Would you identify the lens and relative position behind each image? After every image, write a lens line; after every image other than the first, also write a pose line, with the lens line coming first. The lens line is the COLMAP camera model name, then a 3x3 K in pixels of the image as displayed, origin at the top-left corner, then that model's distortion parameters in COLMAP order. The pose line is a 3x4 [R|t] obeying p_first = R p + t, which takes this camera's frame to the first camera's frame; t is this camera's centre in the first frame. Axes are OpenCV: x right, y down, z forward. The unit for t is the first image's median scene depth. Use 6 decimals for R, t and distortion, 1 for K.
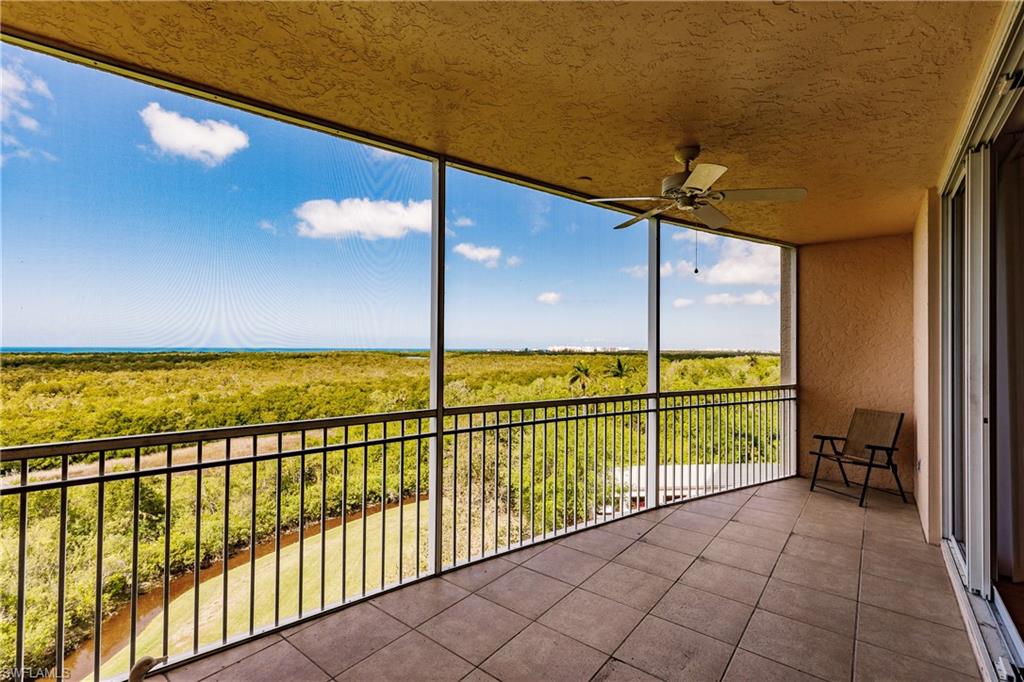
lens RADIAL K [[463.0, 0, 508.6], [0, 463.0, 342.0], [0, 0, 1]] dist [0.005016, 0.001383]
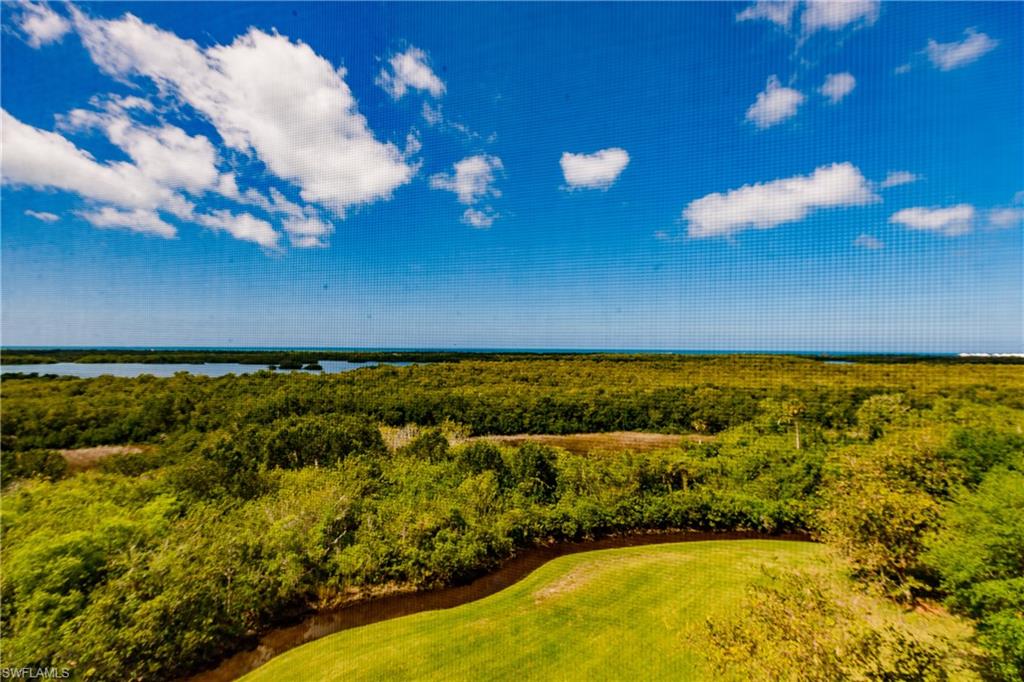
lens RADIAL K [[463.0, 0, 524.4], [0, 463.0, 343.7], [0, 0, 1]] dist [0.005016, 0.001383]
pose [[0.676720, -0.003540, -0.736232, 0.061052], [0.003632, 0.999992, -0.001470, 0.000767], [0.736231, -0.001679, 0.676728, 0.082705]]
